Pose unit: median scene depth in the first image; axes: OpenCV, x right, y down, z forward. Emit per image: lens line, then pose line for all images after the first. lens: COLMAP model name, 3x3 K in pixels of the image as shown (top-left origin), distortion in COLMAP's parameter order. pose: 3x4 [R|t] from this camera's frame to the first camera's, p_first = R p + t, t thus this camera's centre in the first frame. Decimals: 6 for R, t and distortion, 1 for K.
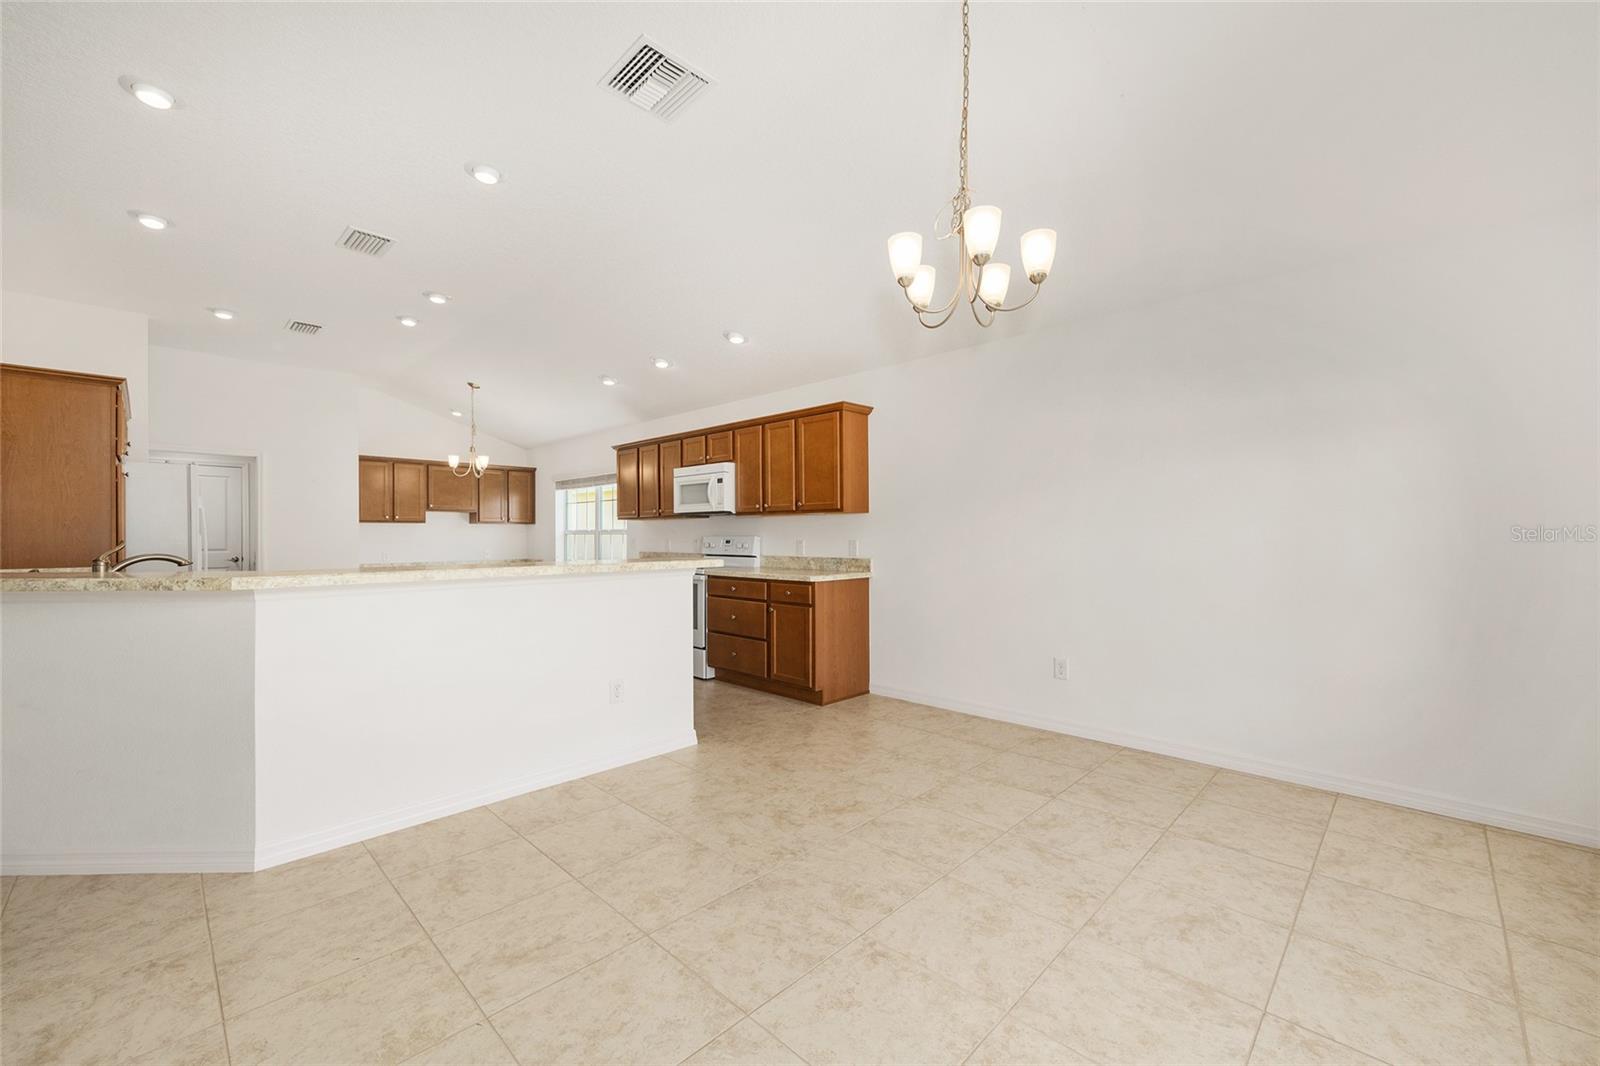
lens RADIAL K [[639.5, 0, 800.0], [0, 639.5, 533.0], [0, 0, 1]] dist [0.000660, 0.000500]
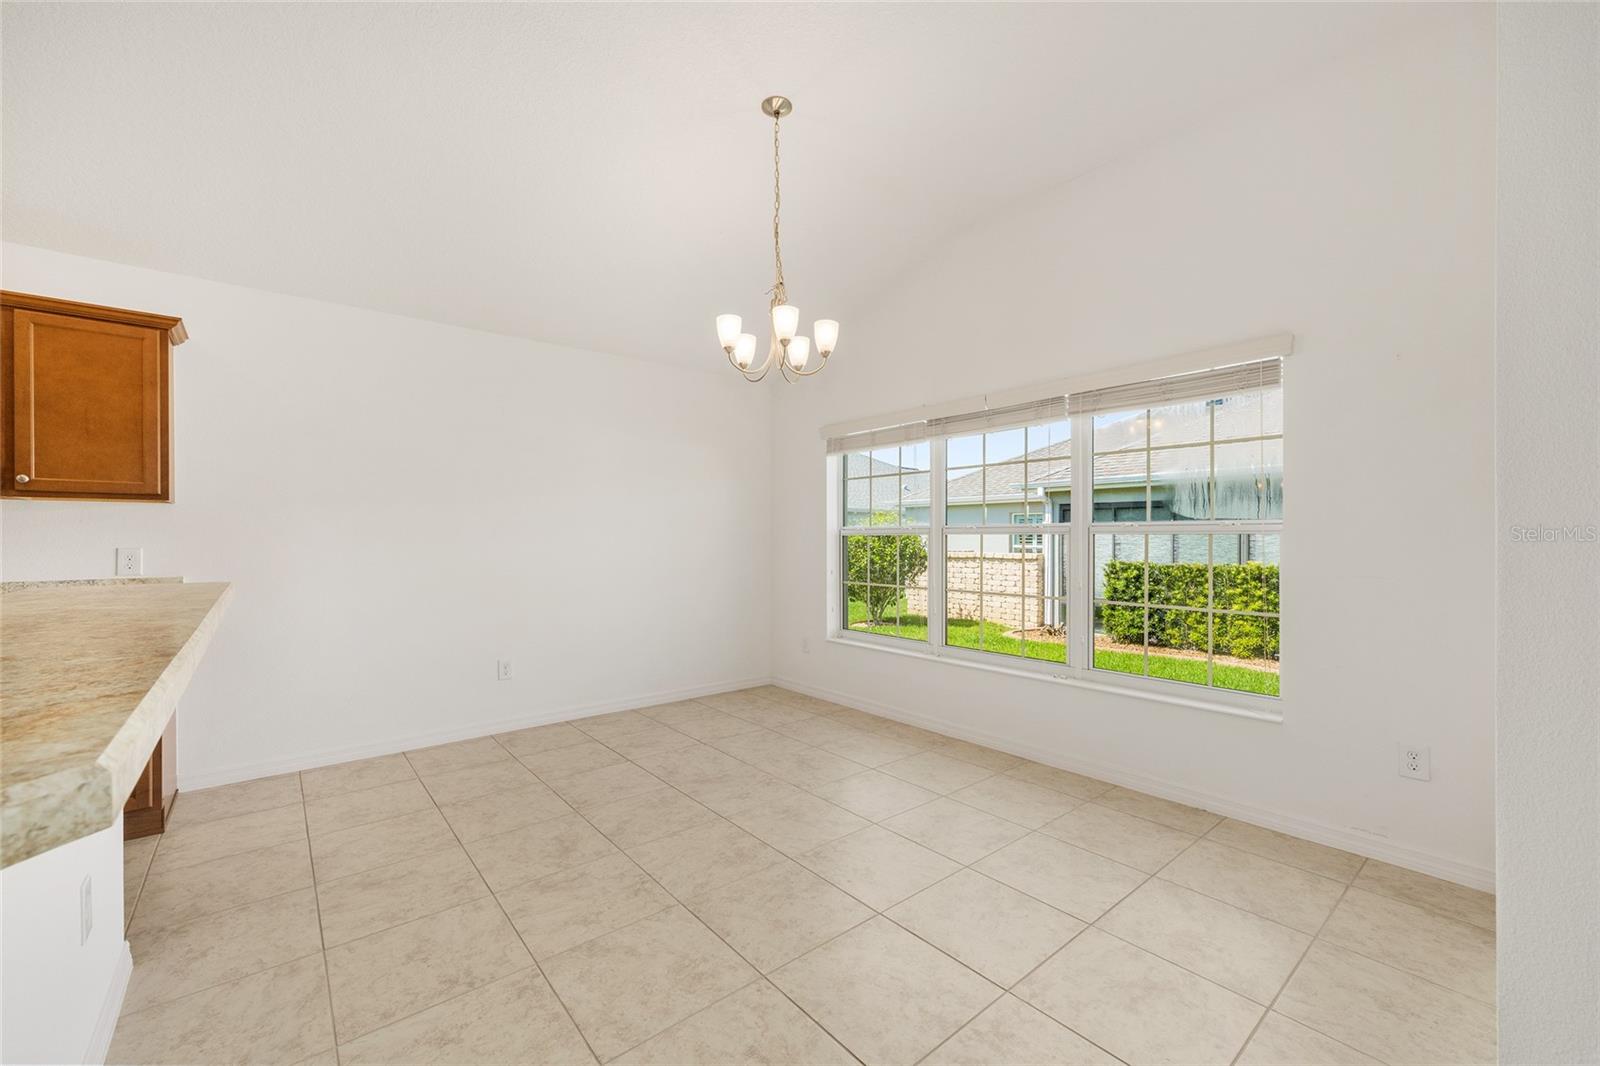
lens RADIAL K [[645.3, 0, 795.1], [0, 645.3, 546.2], [0, 0, 1]] dist [-0.000620, 0.000017]
pose [[0.106026, -0.008300, 0.994329, -0.415577], [-0.001719, 0.999962, 0.008530, 0.003194], [-0.994362, -0.002614, 0.106008, 0.312735]]
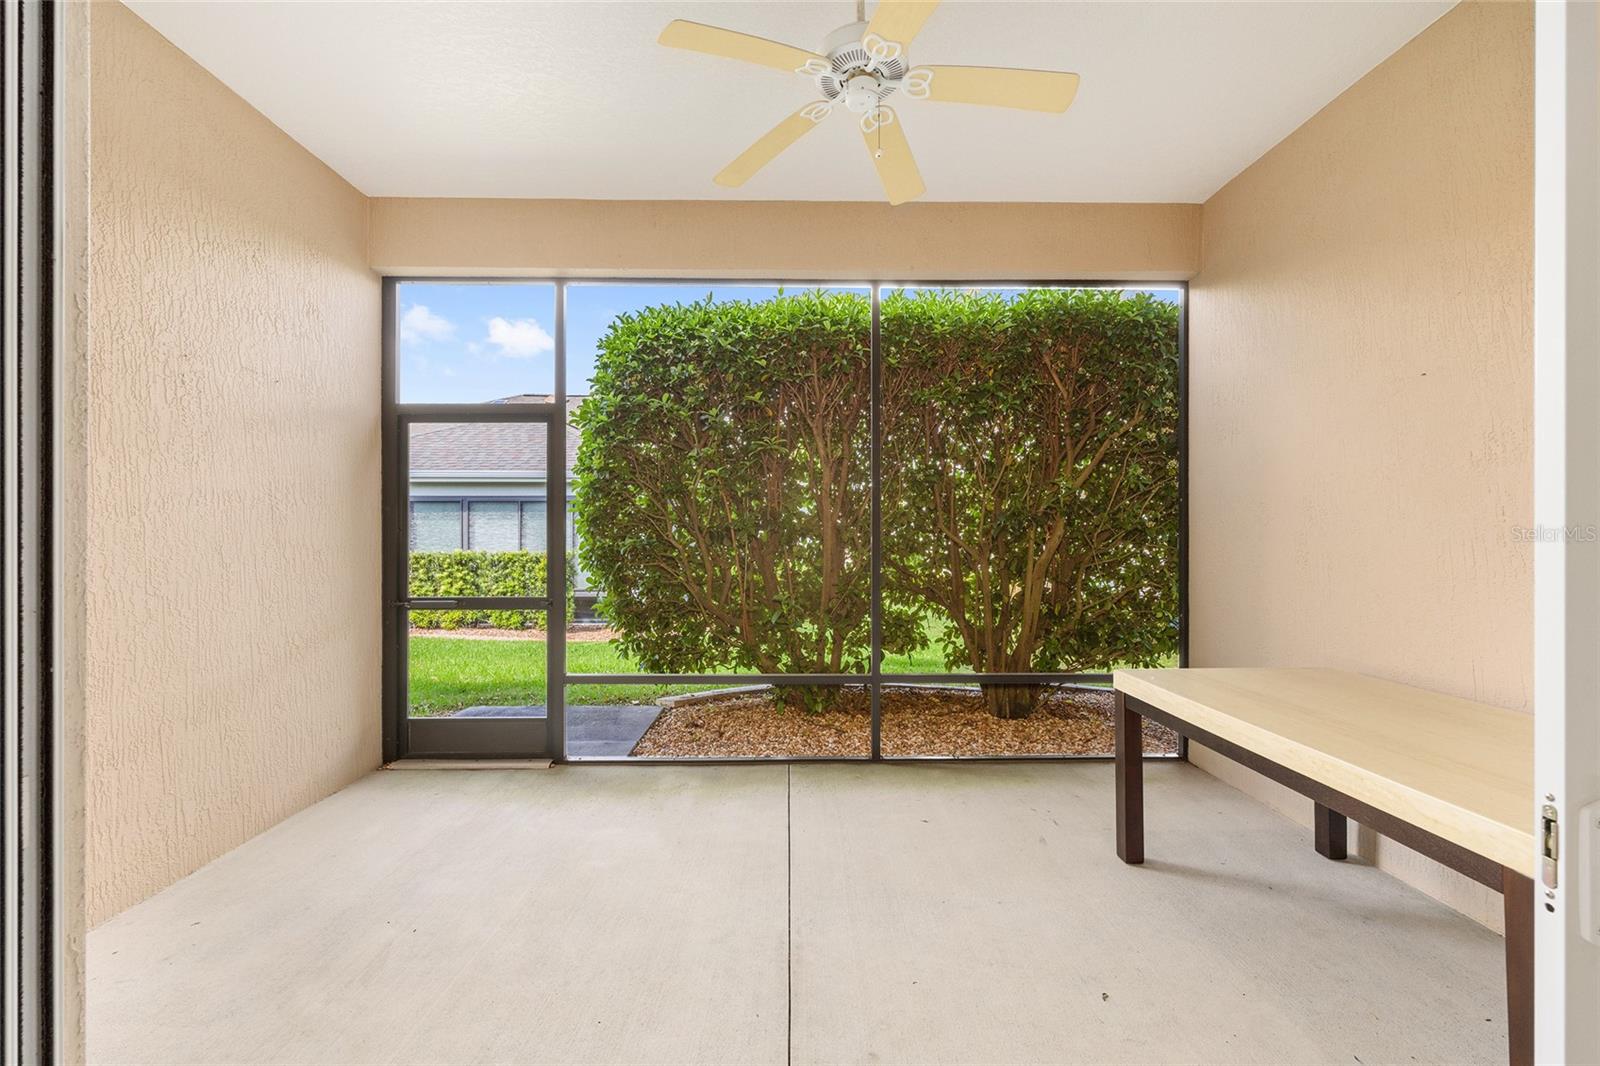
lens RADIAL K [[639.5, 0, 800.0], [0, 639.5, 533.0], [0, 0, 1]] dist [0.000660, 0.000500]
pose [[-0.707223, 0.000170, 0.706990, -0.797734], [0.002144, 0.999996, 0.001905, 0.002544], [-0.706987, 0.002863, -0.707221, -0.016775]]
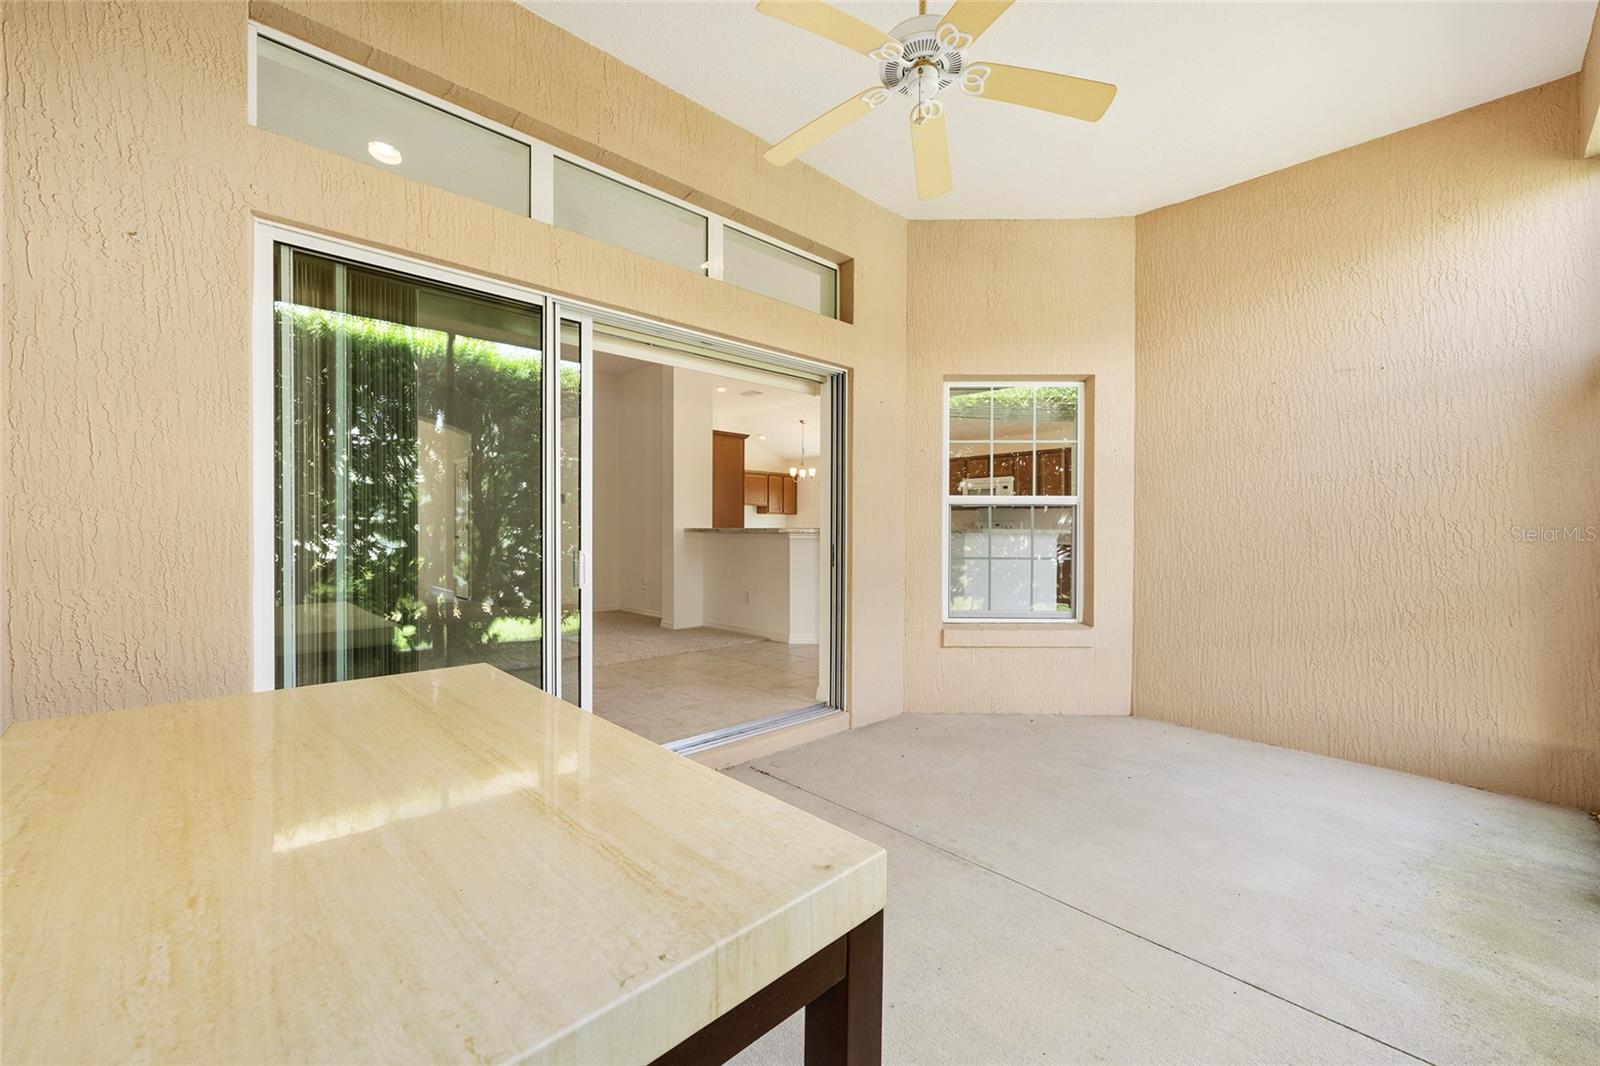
lens RADIAL K [[639.5, 0, 800.0], [0, 639.5, 533.0], [0, 0, 1]] dist [0.000660, 0.000500]
pose [[0.999638, 0.005722, -0.026306, -0.634601], [-0.005516, 0.999954, 0.007900, 0.026235], [0.026350, -0.007752, 0.999623, -0.684226]]
